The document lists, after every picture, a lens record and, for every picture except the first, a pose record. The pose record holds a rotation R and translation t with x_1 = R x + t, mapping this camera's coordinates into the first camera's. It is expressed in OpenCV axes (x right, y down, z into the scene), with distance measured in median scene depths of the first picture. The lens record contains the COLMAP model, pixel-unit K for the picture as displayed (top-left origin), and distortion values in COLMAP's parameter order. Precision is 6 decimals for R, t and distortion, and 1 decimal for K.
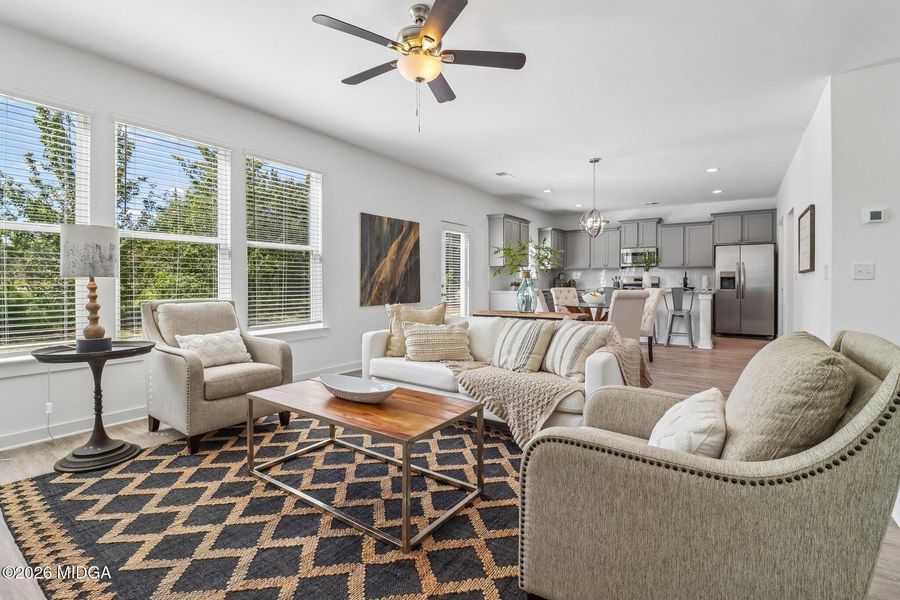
lens RADIAL K [[421.9, 0, 455.0], [0, 421.9, 281.4], [0, 0, 1]] dist [0.001311, -0.009139]
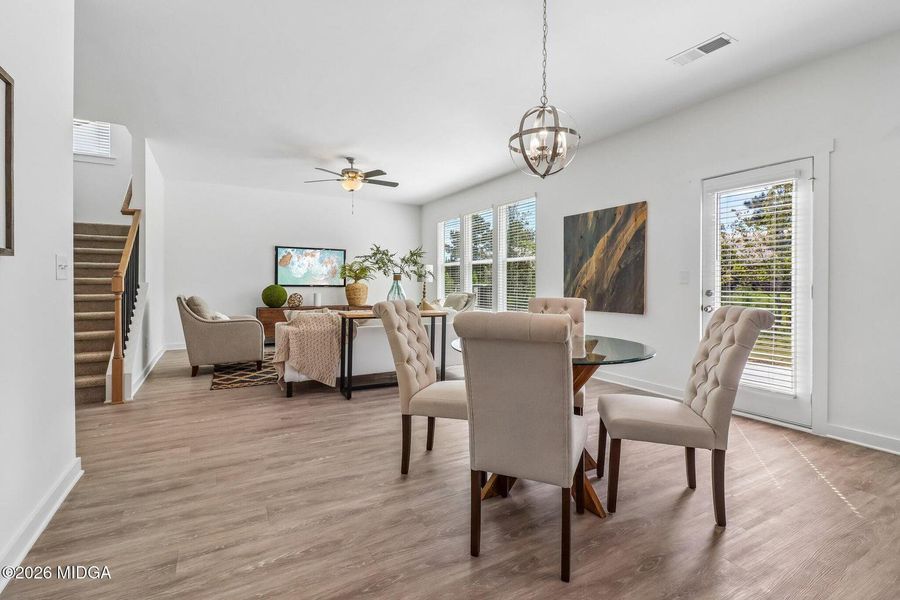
lens RADIAL K [[417.9, 0, 454.9], [0, 417.9, 283.7], [0, 0, 1]] dist [0.010925, -0.009416]
pose [[-0.444839, -0.000011, -0.895611, 0.540814], [-0.004234, 0.999989, 0.002091, -0.001254], [0.895601, 0.004722, -0.444834, 0.818827]]
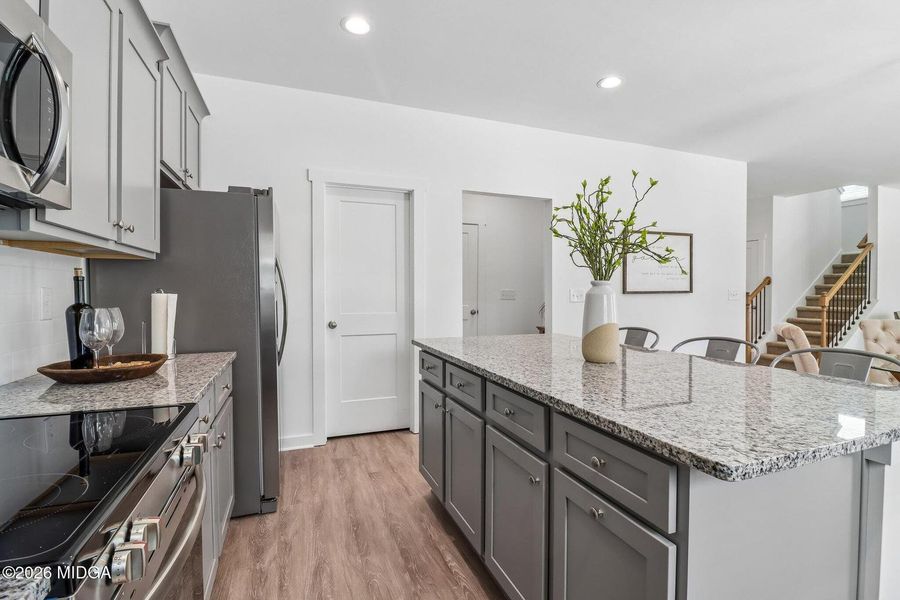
lens RADIAL K [[420.2, 0, 464.0], [0, 420.2, 295.7], [0, 0, 1]] dist [0.001089, -0.009728]
pose [[-0.824770, -0.007093, 0.565424, 0.383789], [0.000396, 0.999914, 0.013121, -0.017195], [-0.565468, 0.011046, -0.824696, 1.221272]]
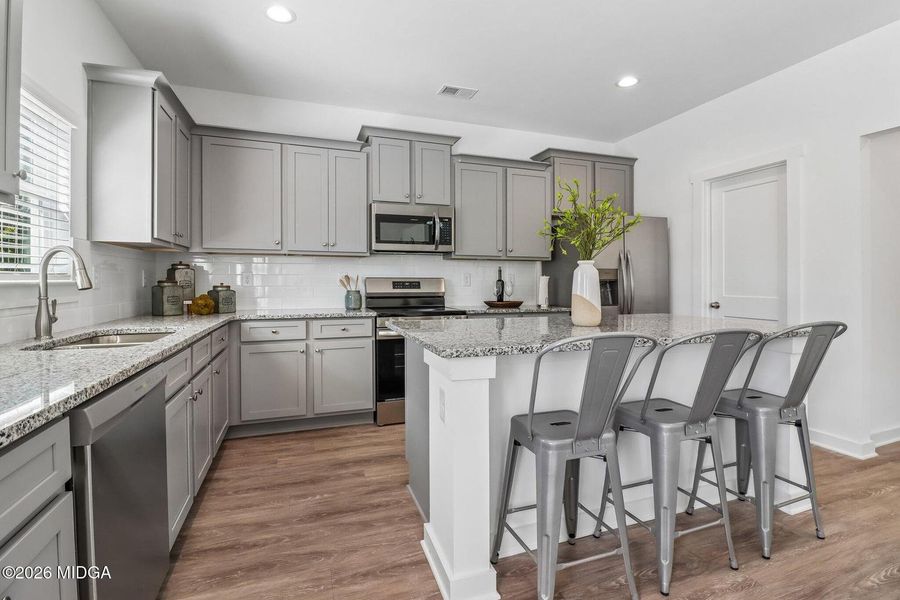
lens RADIAL K [[426.7, 0, 451.7], [0, 426.7, 285.6], [0, 0, 1]] dist [-0.000014, -0.011688]
pose [[0.591890, -0.006335, 0.805994, 0.164566], [0.001036, 0.999974, 0.007099, -0.007559], [-0.806018, -0.003366, 0.591881, 0.892902]]
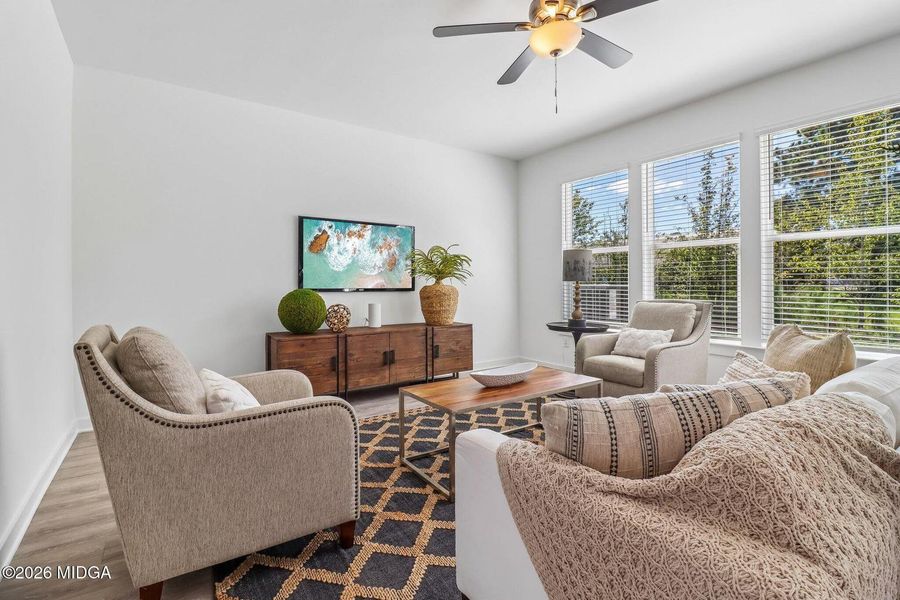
lens RADIAL K [[417.9, 0, 454.9], [0, 417.9, 283.7], [0, 0, 1]] dist [0.010925, -0.009416]
pose [[-0.358259, 0.005120, -0.933608, 0.270163], [0.001184, 0.999987, 0.005030, -0.002984], [0.933622, 0.000697, -0.358260, 0.377766]]
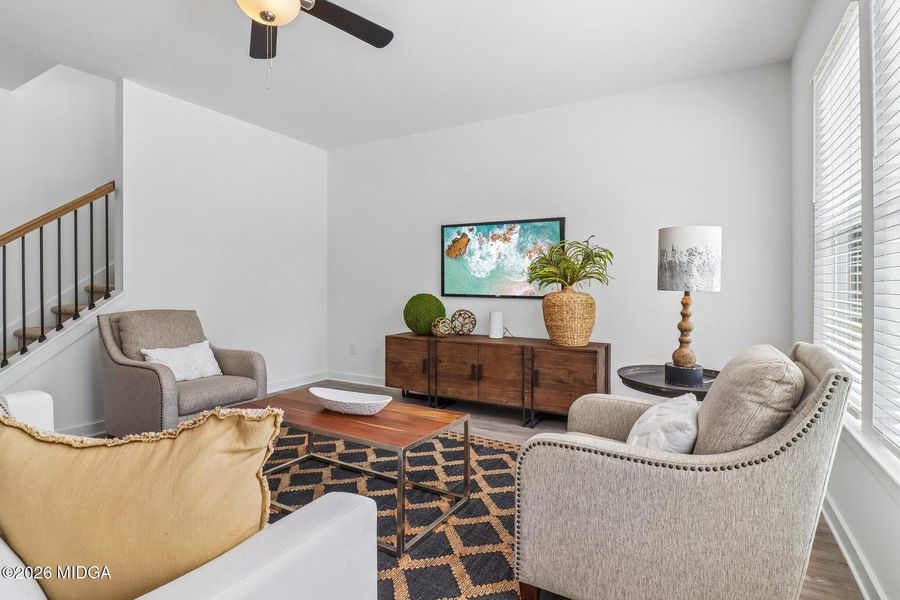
lens RADIAL K [[445.5, 0, 452.8], [0, 445.5, 286.1], [0, 0, 1]] dist [0.002936, -0.010213]
pose [[-0.996926, -0.001908, -0.078322, -0.115779], [-0.002374, 0.999980, 0.005850, -0.007049], [0.078309, 0.006018, -0.996911, 0.603897]]
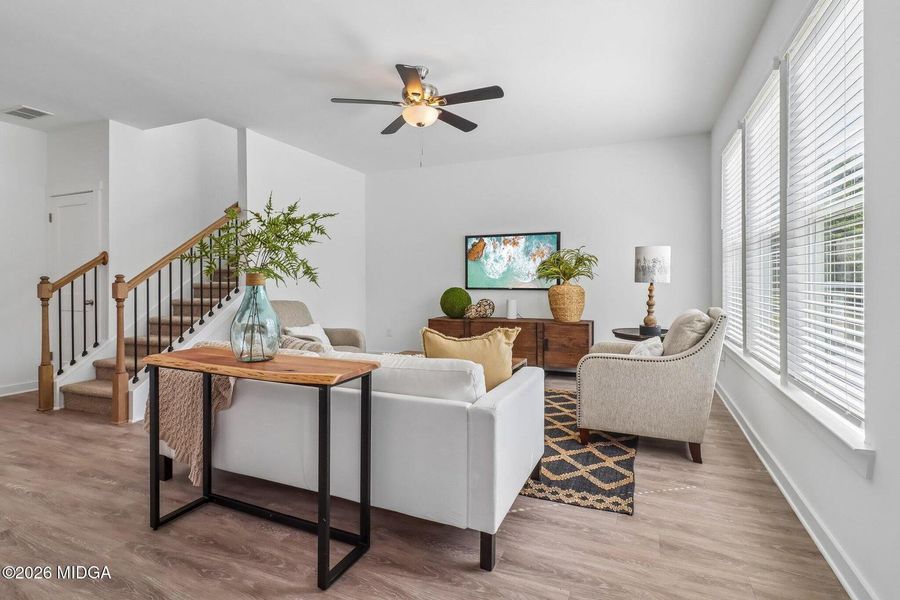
lens RADIAL K [[442.0, 0, 451.6], [0, 442.0, 282.2], [0, 0, 1]] dist [0.015192, 0.000022]
pose [[-0.982648, 0.005523, -0.185399, 0.022173], [0.004794, 0.999979, 0.004378, -0.006301], [0.185419, 0.003414, -0.982654, 0.774294]]
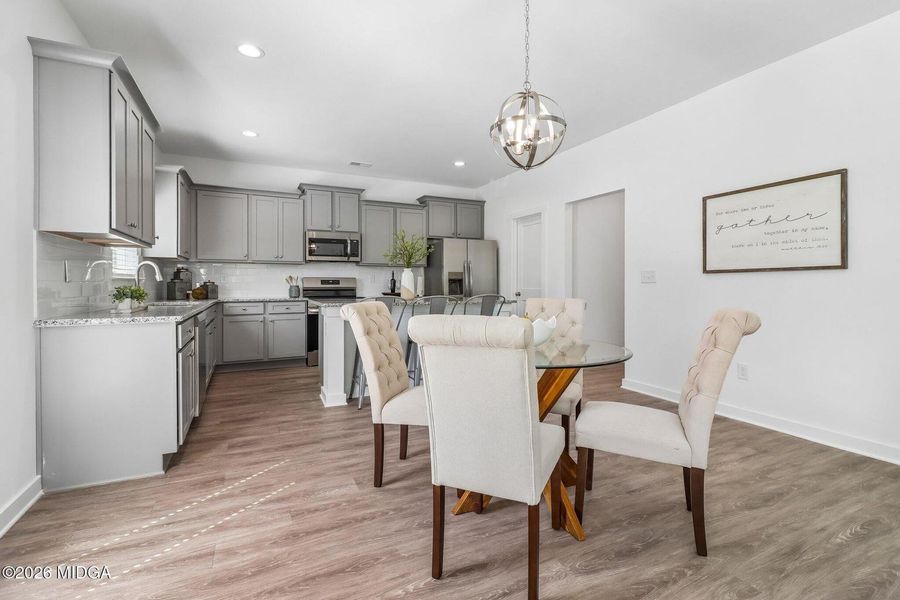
lens RADIAL K [[417.9, 0, 454.9], [0, 417.9, 283.7], [0, 0, 1]] dist [0.010925, -0.009416]
pose [[0.499075, 0.001007, 0.866558, -0.018452], [0.001243, 0.999997, -0.001878, -0.000152], [-0.866558, 0.002015, 0.499072, 0.645428]]
